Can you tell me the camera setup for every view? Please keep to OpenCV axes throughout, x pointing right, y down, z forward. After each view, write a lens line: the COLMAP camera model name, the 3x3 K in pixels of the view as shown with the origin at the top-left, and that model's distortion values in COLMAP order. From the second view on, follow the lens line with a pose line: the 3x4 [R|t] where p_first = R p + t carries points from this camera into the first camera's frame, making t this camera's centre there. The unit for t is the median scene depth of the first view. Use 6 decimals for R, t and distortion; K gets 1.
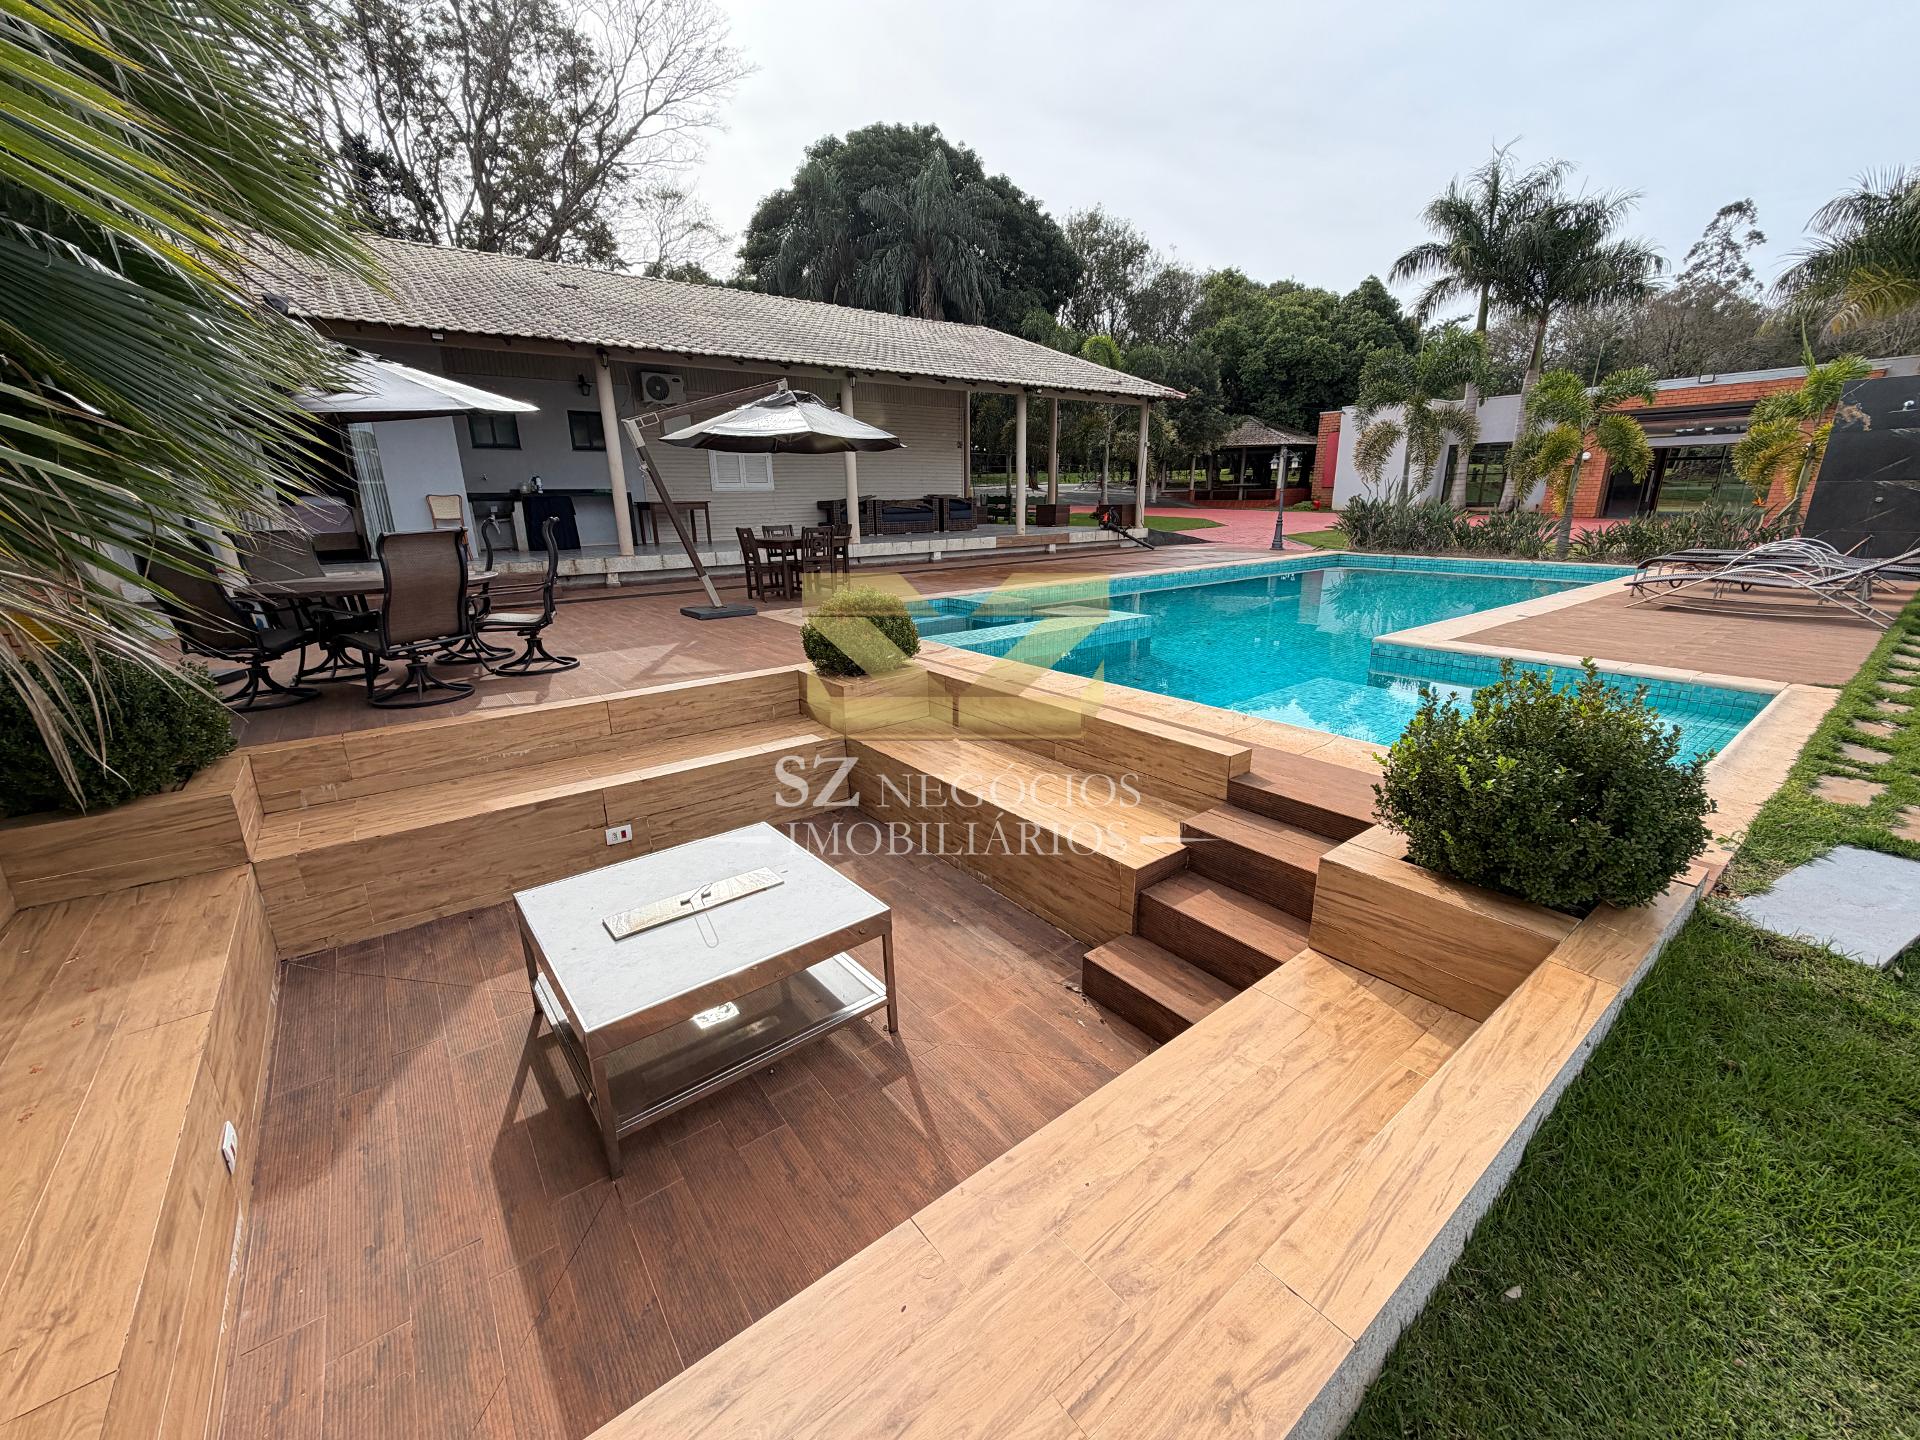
lens RADIAL K [[778.4, 0, 963.4], [0, 778.4, 716.1], [0, 0, 1]] dist [0.000942, 0.000017]
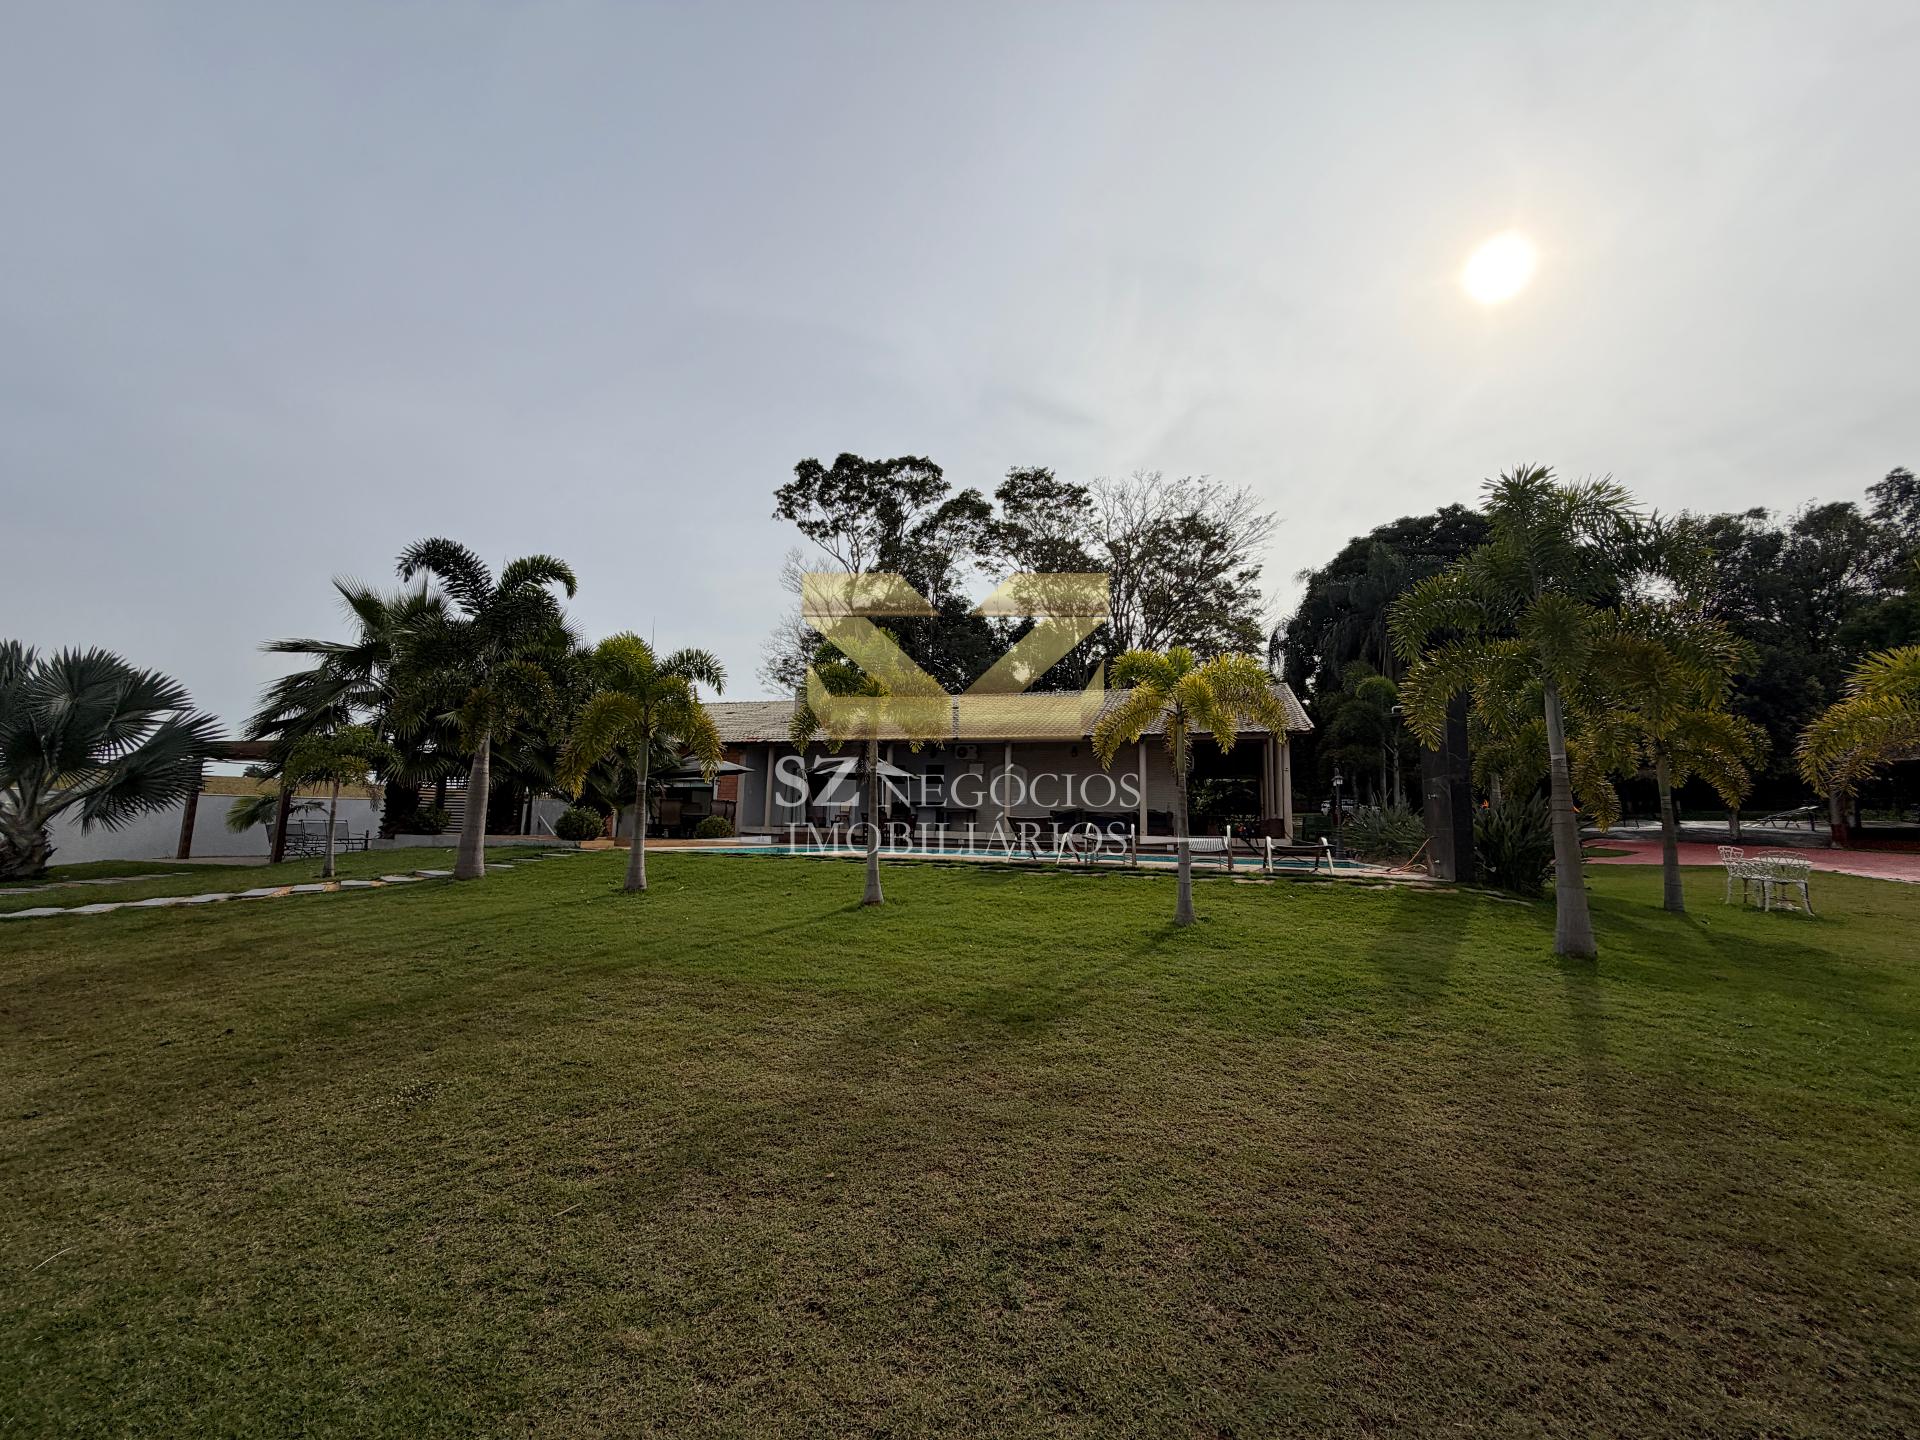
lens RADIAL K [[789.1, 0, 960.0], [0, 789.1, 720.0], [0, 0, 1]] dist [-0.000150, -0.000033]
pose [[0.561028, -0.090169, -0.822871, 0.657216], [-0.251370, 0.928554, -0.273132, 0.031564], [0.788708, 0.360080, 0.498278, -0.034439]]
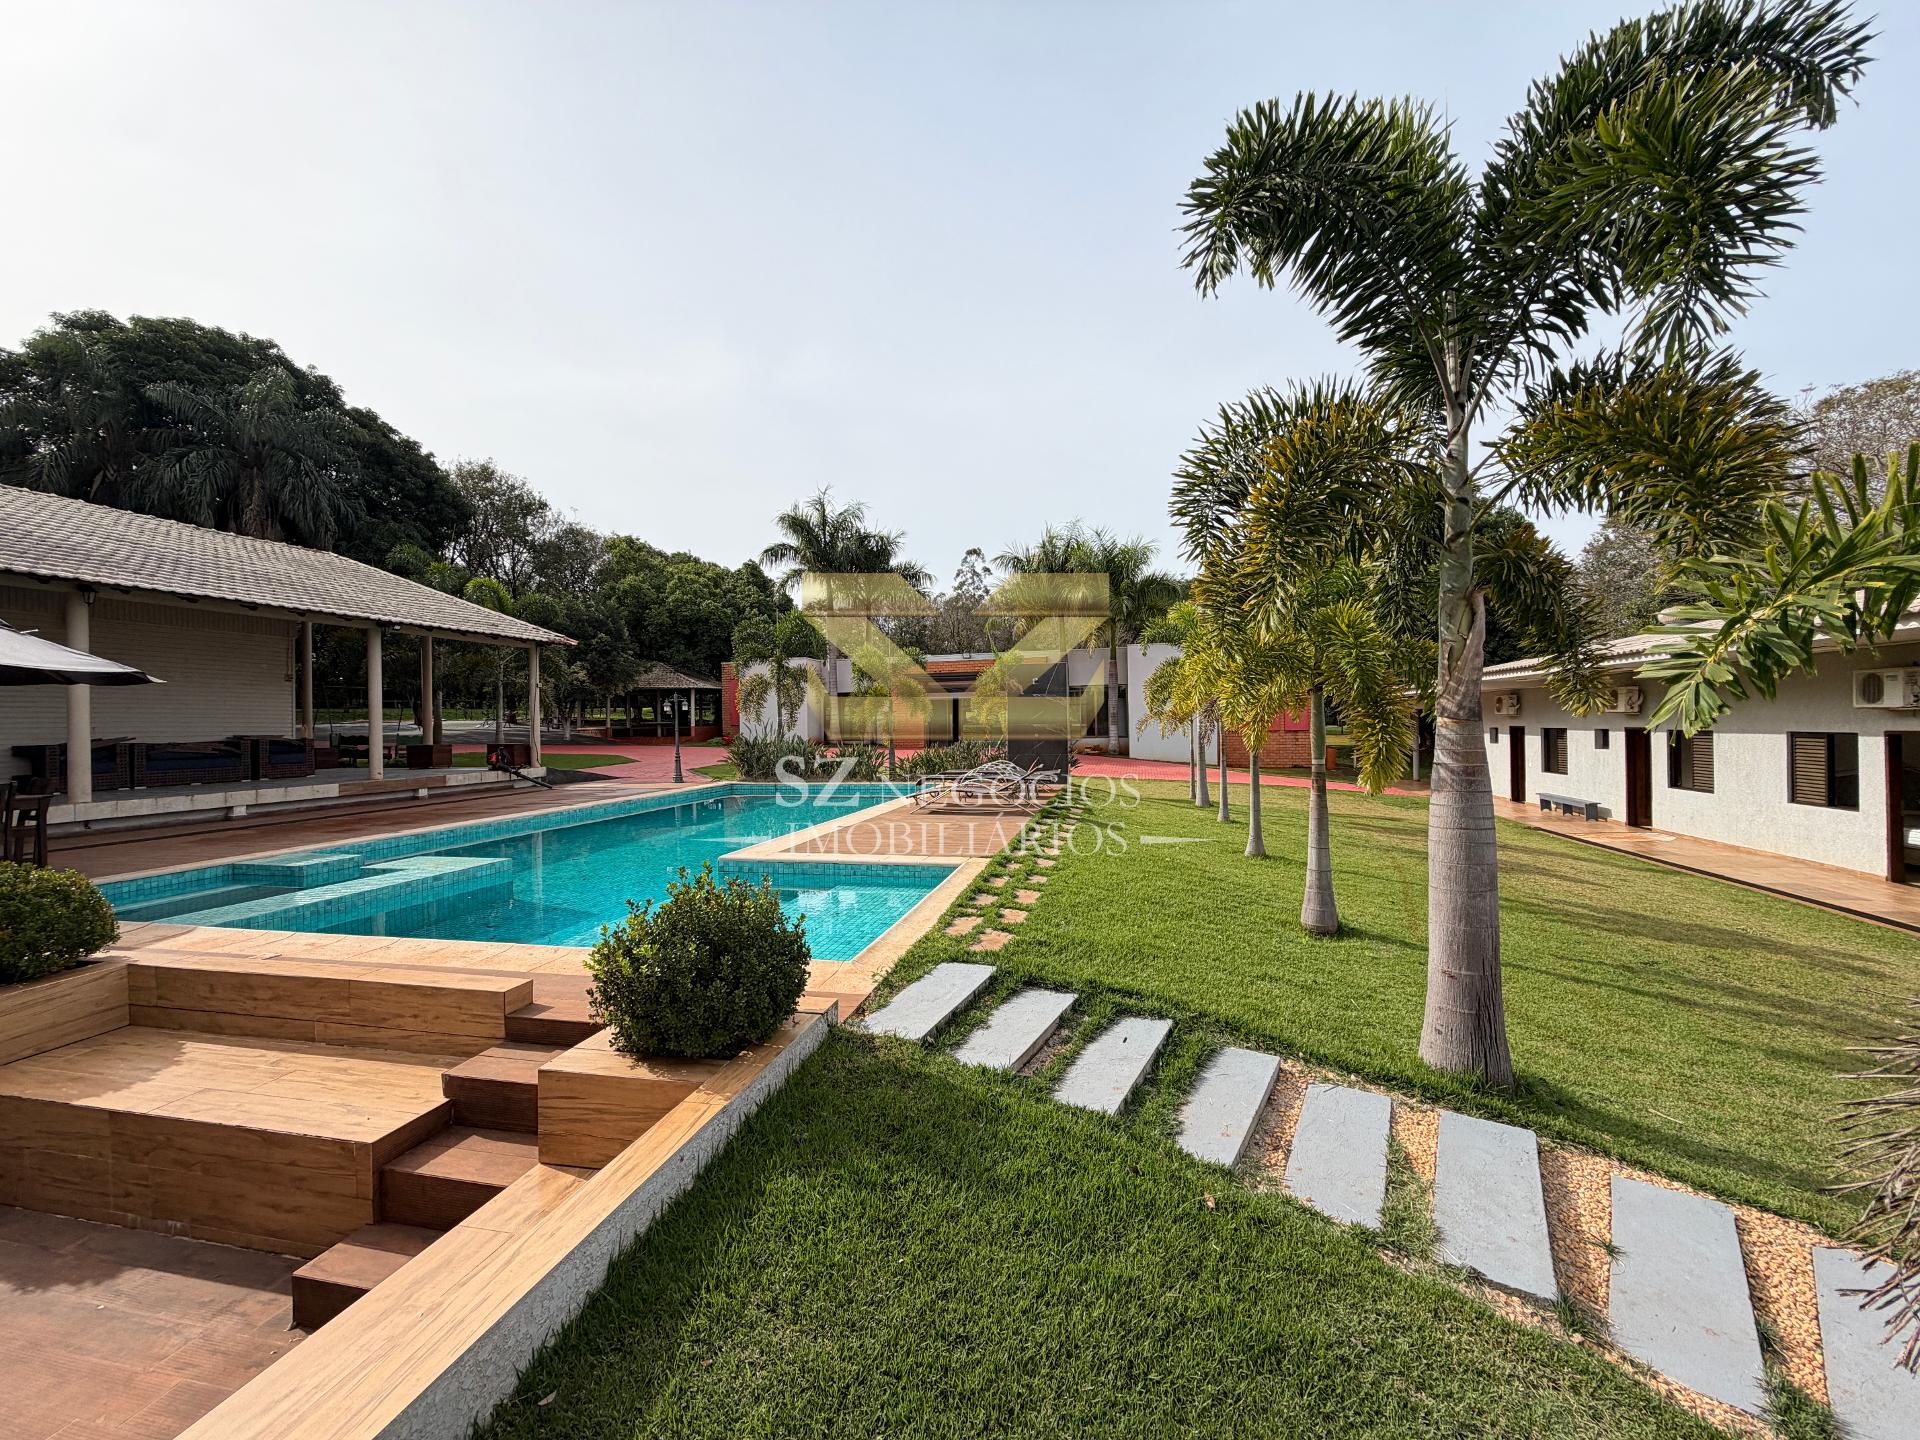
lens RADIAL K [[764.5, 0, 959.5], [0, 764.5, 716.6], [0, 0, 1]] dist [0.001619, 0.000106]
pose [[0.770605, 0.007518, 0.637269, 0.018105], [0.178504, 0.957361, -0.227146, 0.004613], [-0.611804, 0.288795, 0.736405, -0.023813]]
